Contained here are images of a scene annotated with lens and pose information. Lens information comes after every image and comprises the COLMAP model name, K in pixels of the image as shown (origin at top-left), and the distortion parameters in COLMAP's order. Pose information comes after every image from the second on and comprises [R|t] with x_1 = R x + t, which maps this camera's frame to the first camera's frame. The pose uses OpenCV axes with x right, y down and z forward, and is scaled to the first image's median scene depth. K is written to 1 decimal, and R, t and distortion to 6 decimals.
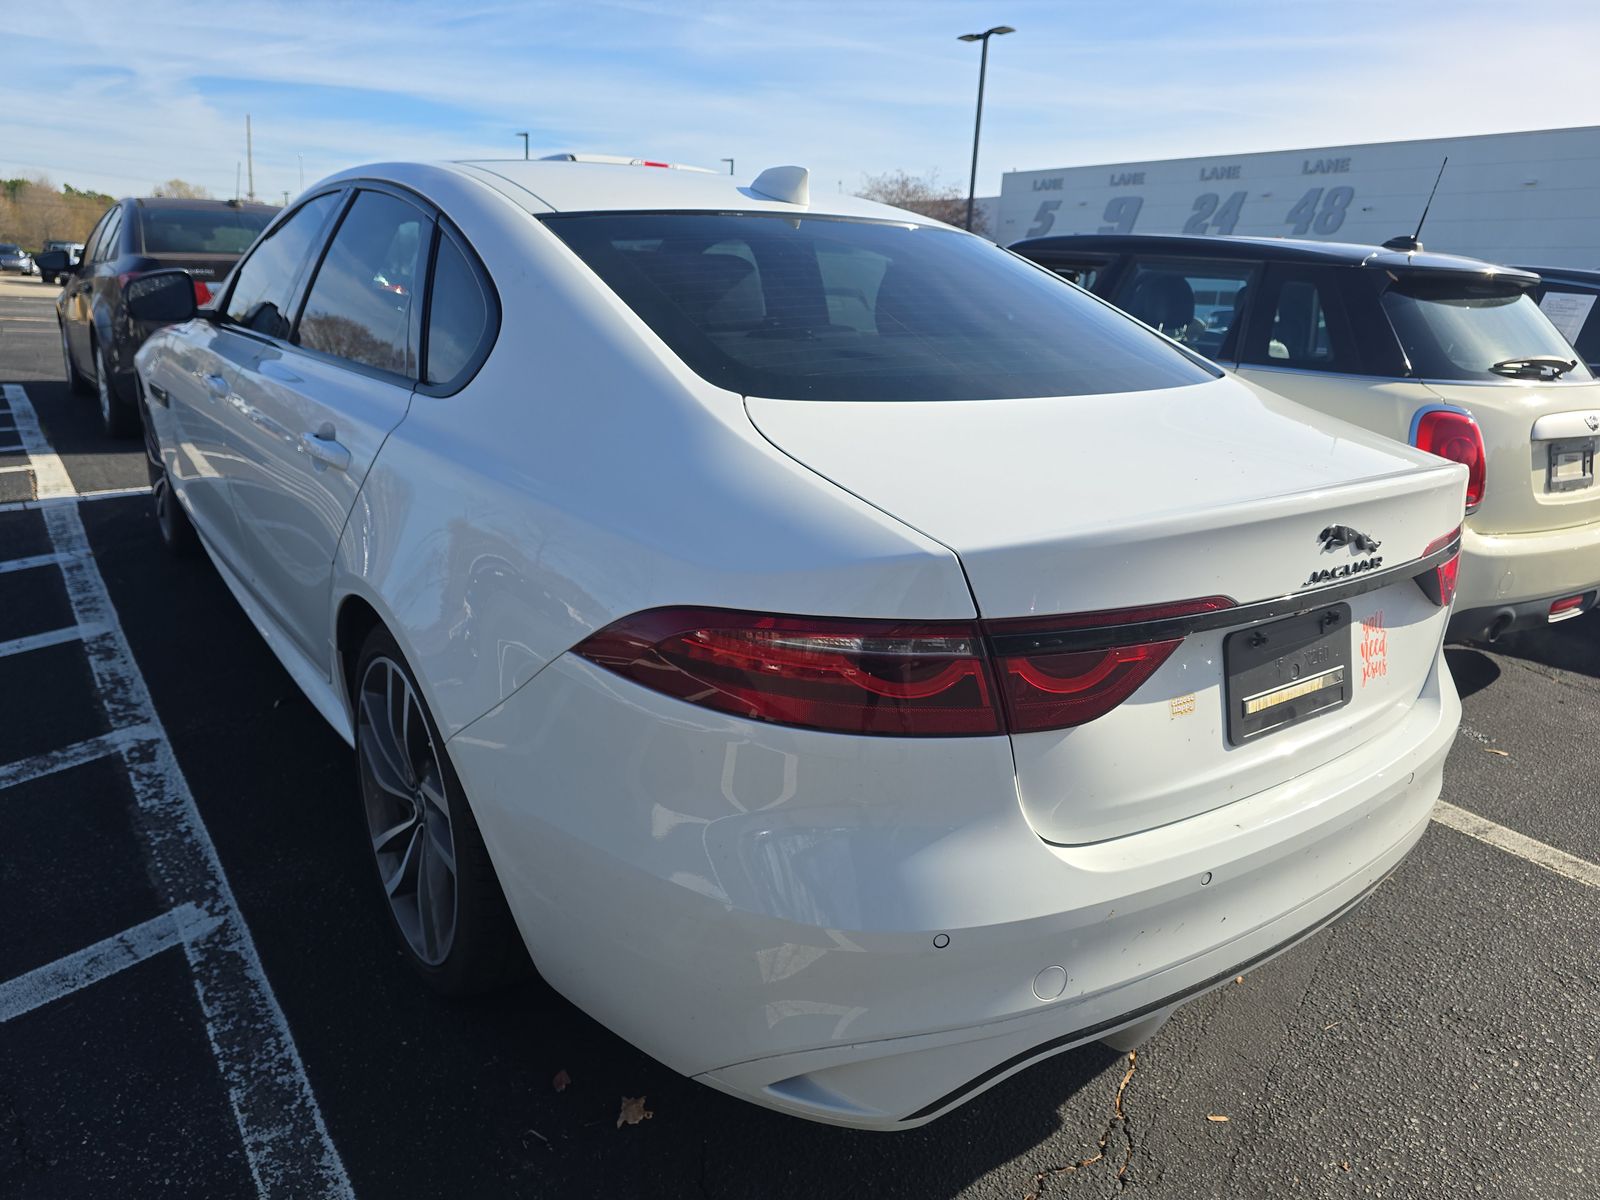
lens RADIAL K [[1101.7, 0, 799.0], [0, 1101.7, 586.6], [0, 0, 1]] dist [0.047030, -0.032267]
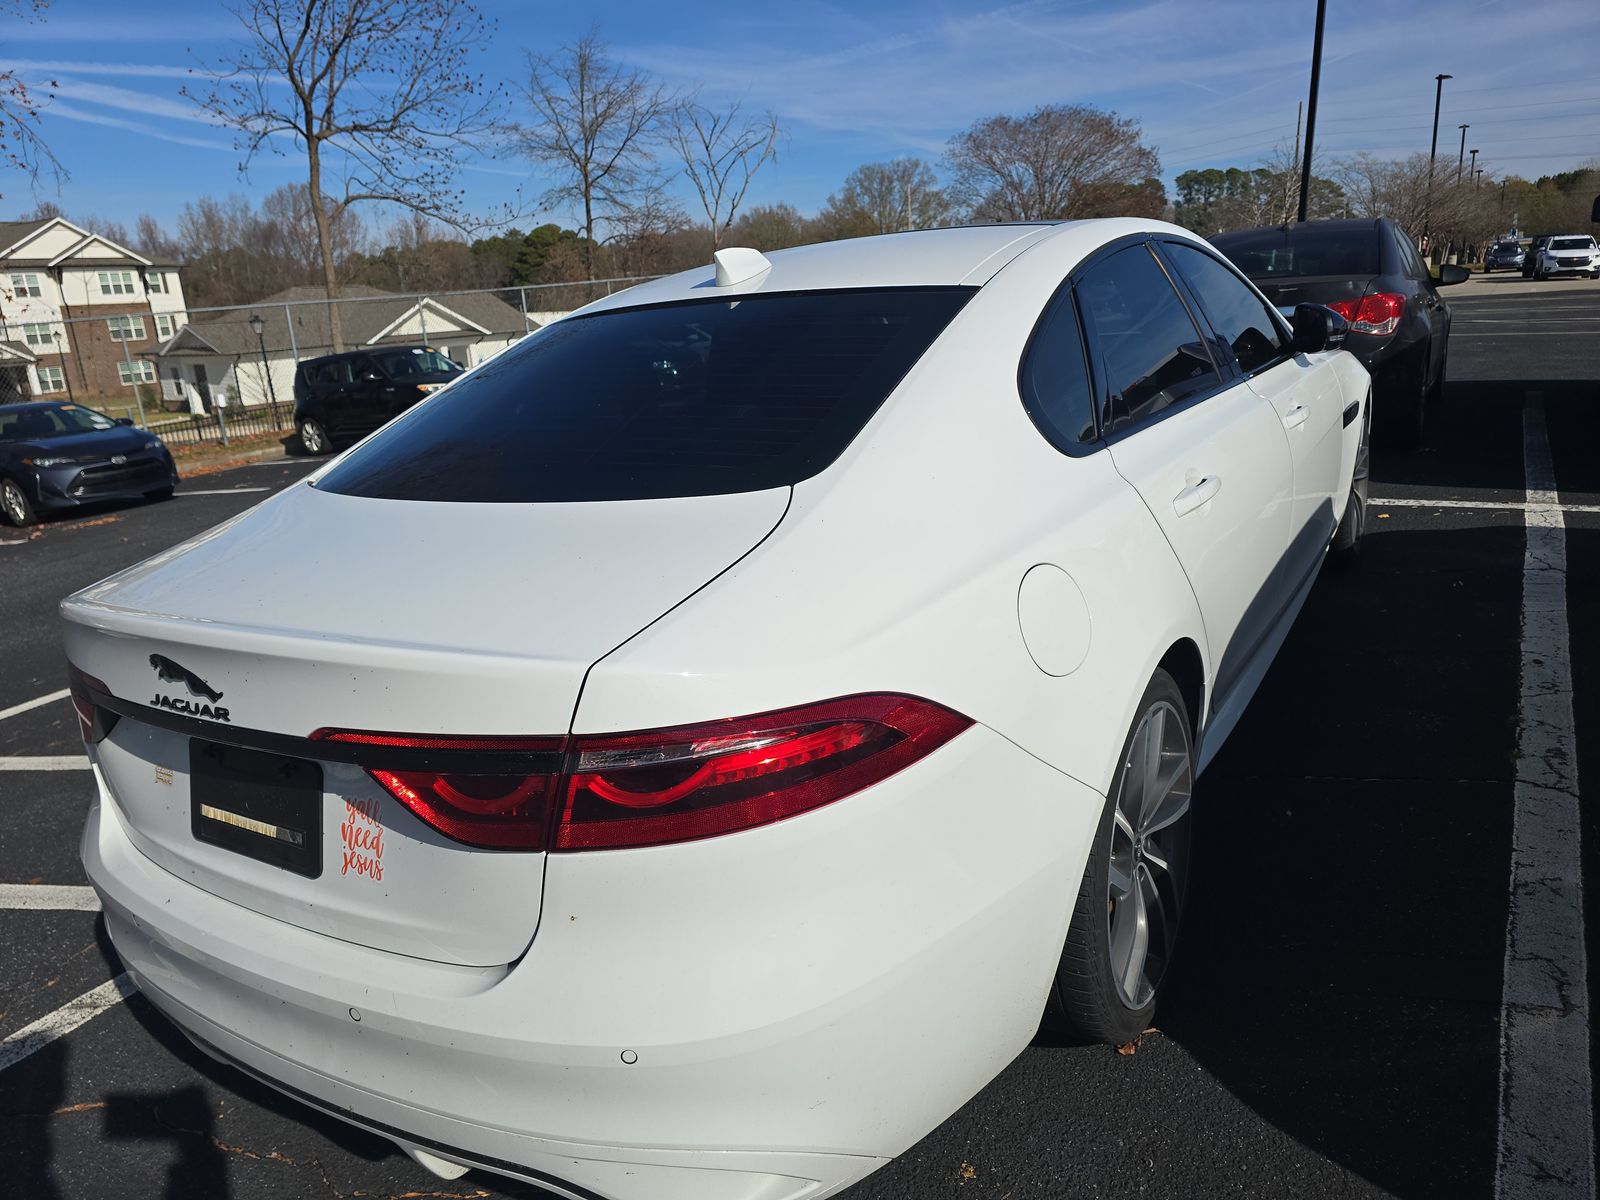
lens RADIAL K [[1092.0, 0, 811.7], [0, 1092.0, 588.8], [0, 0, 1]] dist [0.042055, -0.034310]
pose [[0.351002, 0.172584, -0.920333, 1.365229], [-0.157323, 0.979766, 0.123728, -0.283007], [0.923064, 0.101361, 0.371051, 0.994035]]
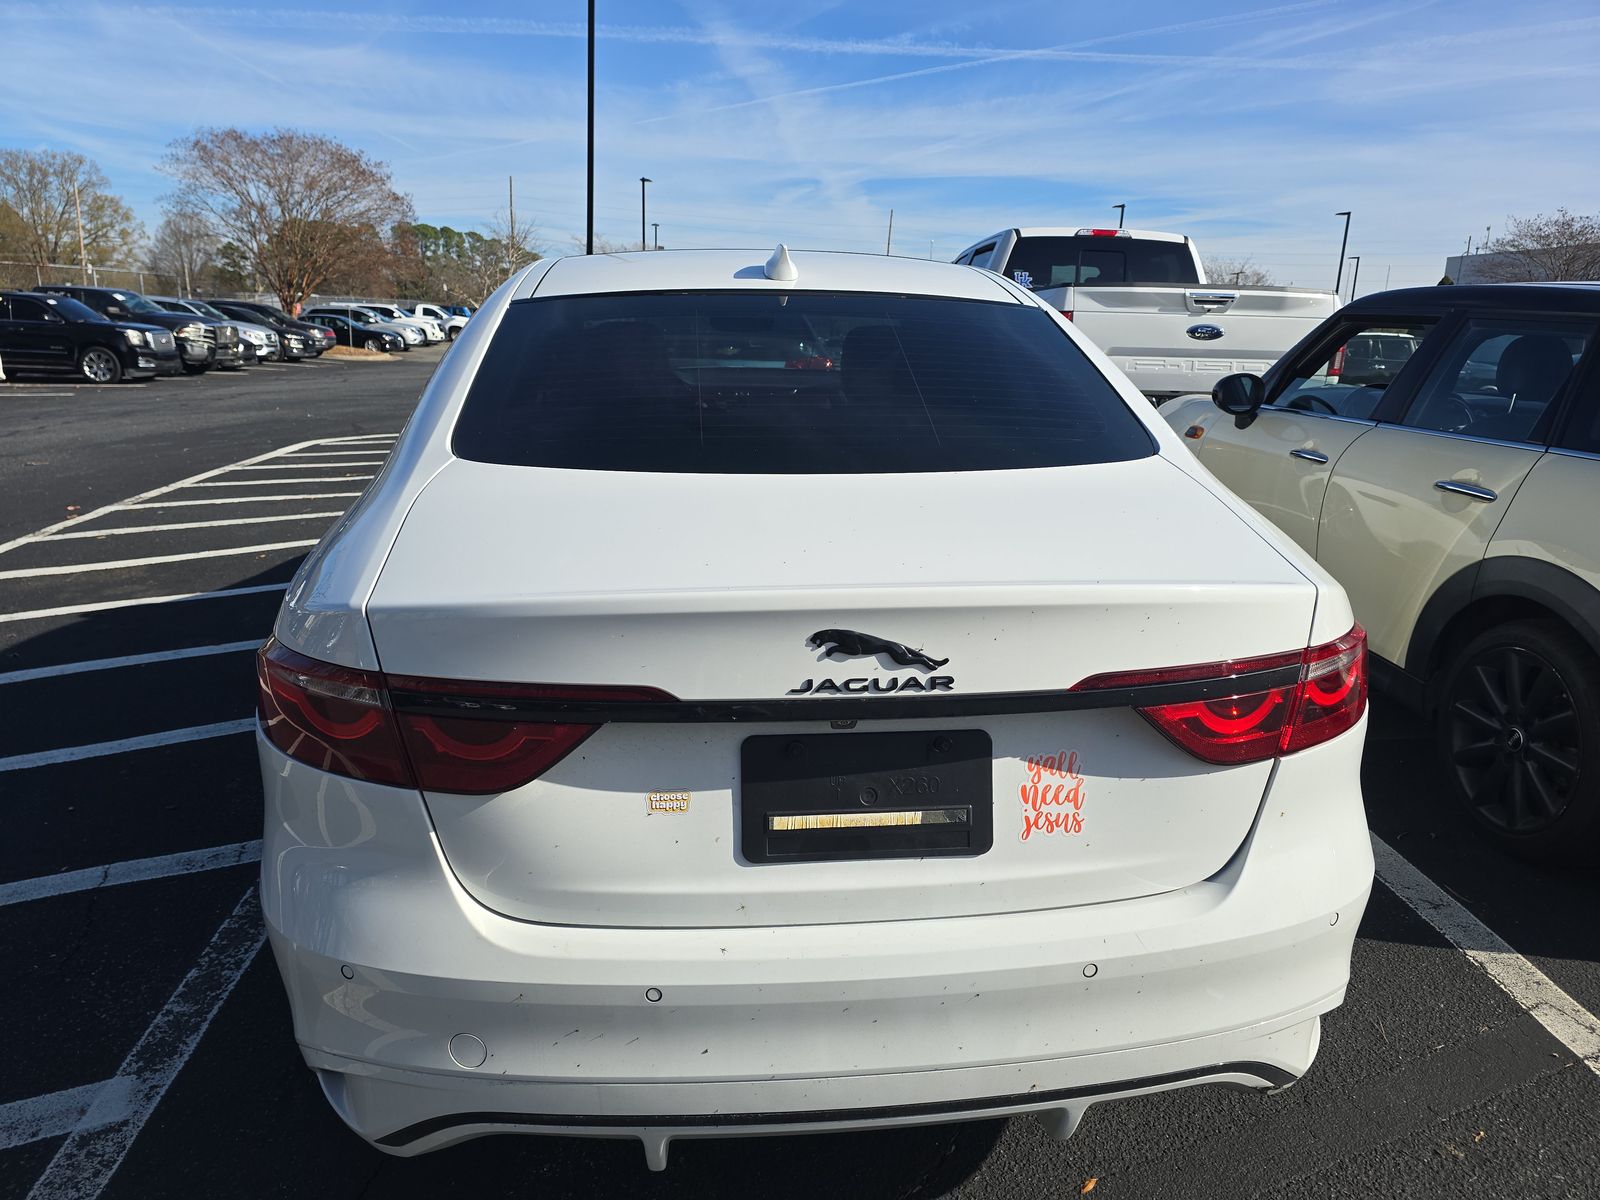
lens RADIAL K [[1092.0, 0, 811.7], [0, 1092.0, 588.8], [0, 0, 1]] dist [0.042055, -0.034310]
pose [[0.862495, 0.096682, -0.496744, 0.753682], [-0.122380, 0.992295, -0.019356, -0.058147], [0.491045, 0.077486, 0.867682, 0.208854]]
